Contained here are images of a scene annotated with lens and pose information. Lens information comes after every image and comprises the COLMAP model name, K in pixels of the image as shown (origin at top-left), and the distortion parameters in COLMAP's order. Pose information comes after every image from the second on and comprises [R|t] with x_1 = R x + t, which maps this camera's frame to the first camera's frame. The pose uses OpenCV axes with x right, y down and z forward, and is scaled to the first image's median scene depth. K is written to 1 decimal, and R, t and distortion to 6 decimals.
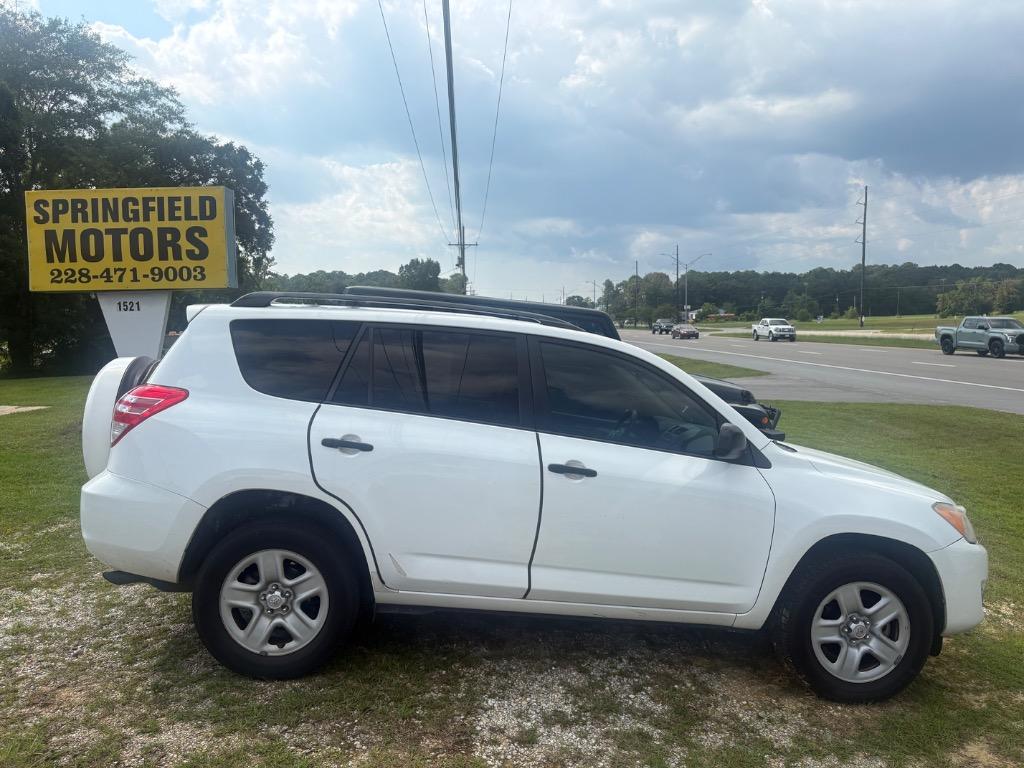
lens RADIAL K [[779.7, 0, 512.0], [0, 779.7, 384.0], [0, 0, 1]] dist [0.025343, -0.002913]
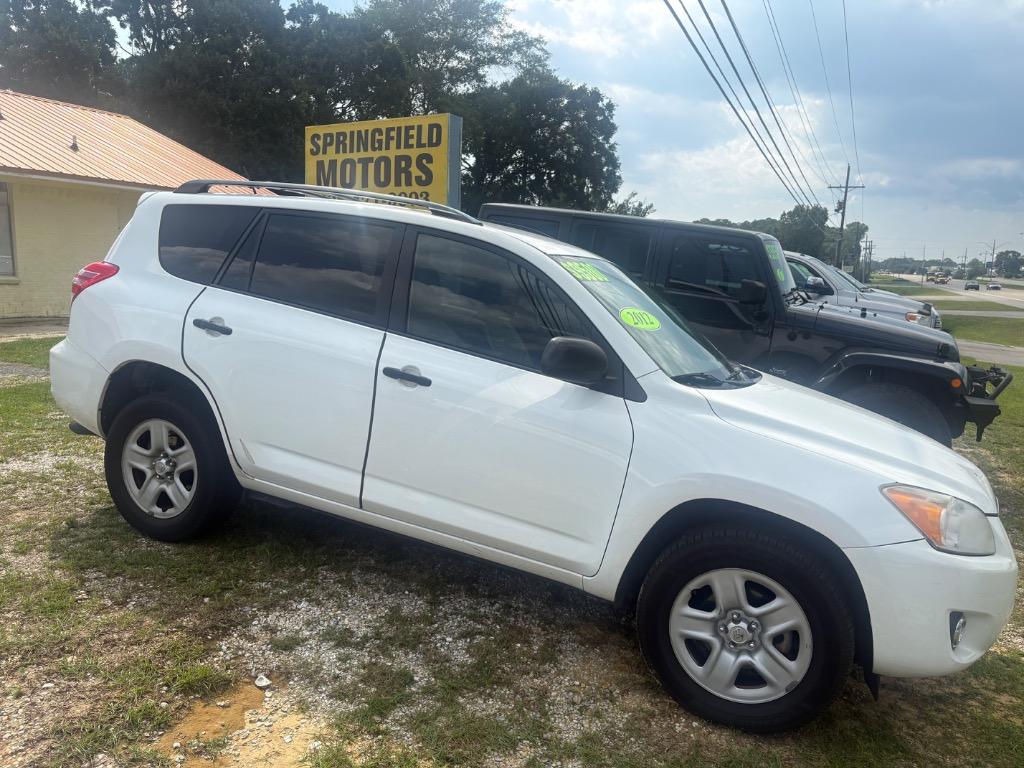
lens RADIAL K [[779.7, 0, 512.0], [0, 779.7, 384.0], [0, 0, 1]] dist [0.025343, -0.002913]
pose [[0.886855, 0.105645, -0.449808, 0.213544], [-0.076494, 0.993646, 0.082556, 0.013532], [0.455672, -0.038808, 0.889301, 0.096868]]
